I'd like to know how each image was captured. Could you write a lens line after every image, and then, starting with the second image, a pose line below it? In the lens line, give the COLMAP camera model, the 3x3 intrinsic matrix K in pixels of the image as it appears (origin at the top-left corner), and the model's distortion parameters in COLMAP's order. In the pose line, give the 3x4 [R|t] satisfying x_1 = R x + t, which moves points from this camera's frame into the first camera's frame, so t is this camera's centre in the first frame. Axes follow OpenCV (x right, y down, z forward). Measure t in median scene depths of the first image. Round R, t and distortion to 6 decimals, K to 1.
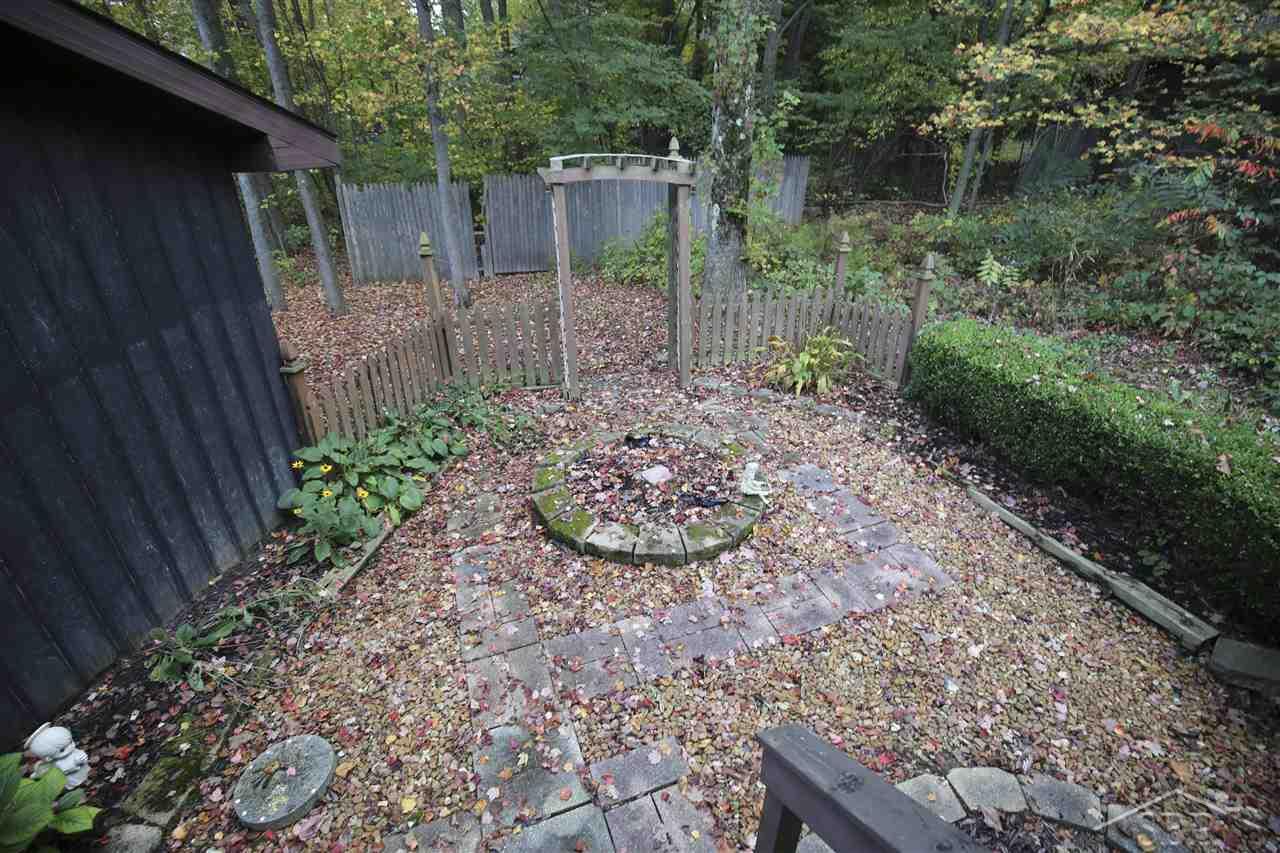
lens RADIAL K [[588.1, 0, 642.4], [0, 588.1, 426.7], [0, 0, 1]] dist [-0.020683, -0.000138]
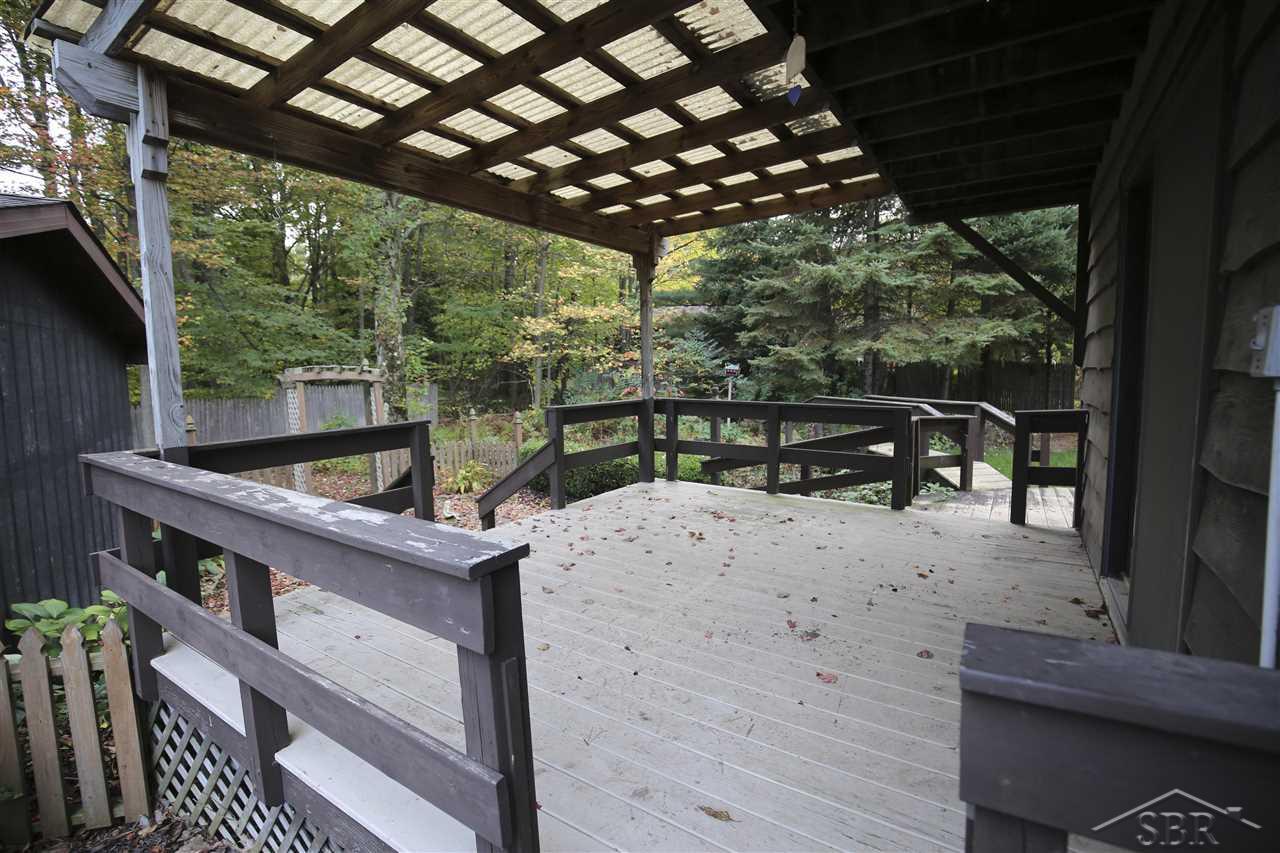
lens RADIAL K [[588.1, 0, 640.4], [0, 588.1, 429.8], [0, 0, 1]] dist [-0.020683, -0.000138]
pose [[0.822313, -0.063898, 0.565437, -0.199603], [0.271070, 0.917673, -0.290513, 0.313872], [-0.500323, 0.392166, 0.771935, -0.490934]]
